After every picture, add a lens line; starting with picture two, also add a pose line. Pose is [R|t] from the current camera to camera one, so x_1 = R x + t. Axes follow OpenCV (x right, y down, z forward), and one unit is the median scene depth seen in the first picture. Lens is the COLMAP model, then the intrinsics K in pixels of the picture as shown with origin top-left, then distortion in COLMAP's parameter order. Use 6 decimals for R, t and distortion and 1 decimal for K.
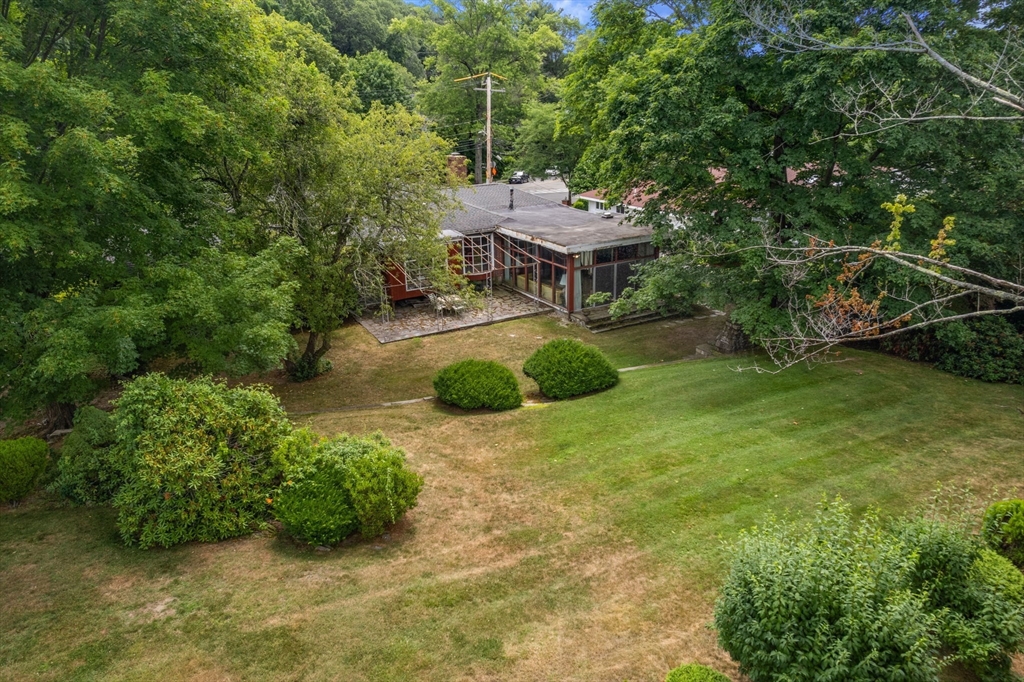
lens RADIAL K [[676.8, 0, 513.5], [0, 676.8, 339.9], [0, 0, 1]] dist [-0.081909, 0.071831]
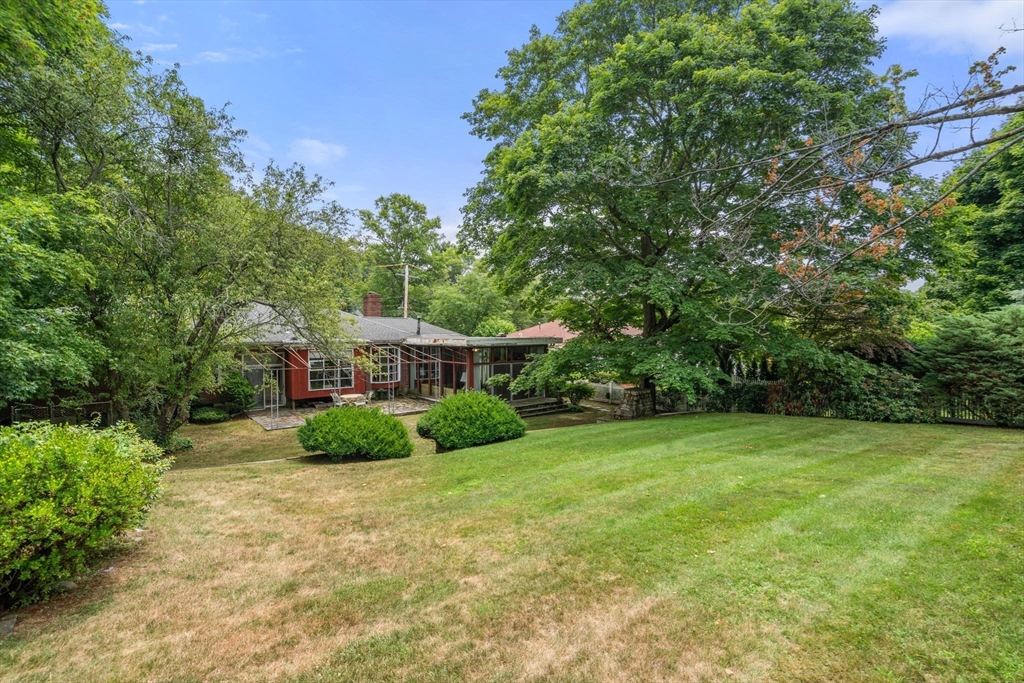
lens RADIAL K [[463.1, 0, 512.3], [0, 463.1, 344.3], [0, 0, 1]] dist [-0.004634, 0.000977]
pose [[0.985181, 0.012236, 0.171078, 0.041743], [0.045345, 0.943381, -0.328597, 0.187845], [-0.165412, 0.331485, 0.928847, 0.508467]]
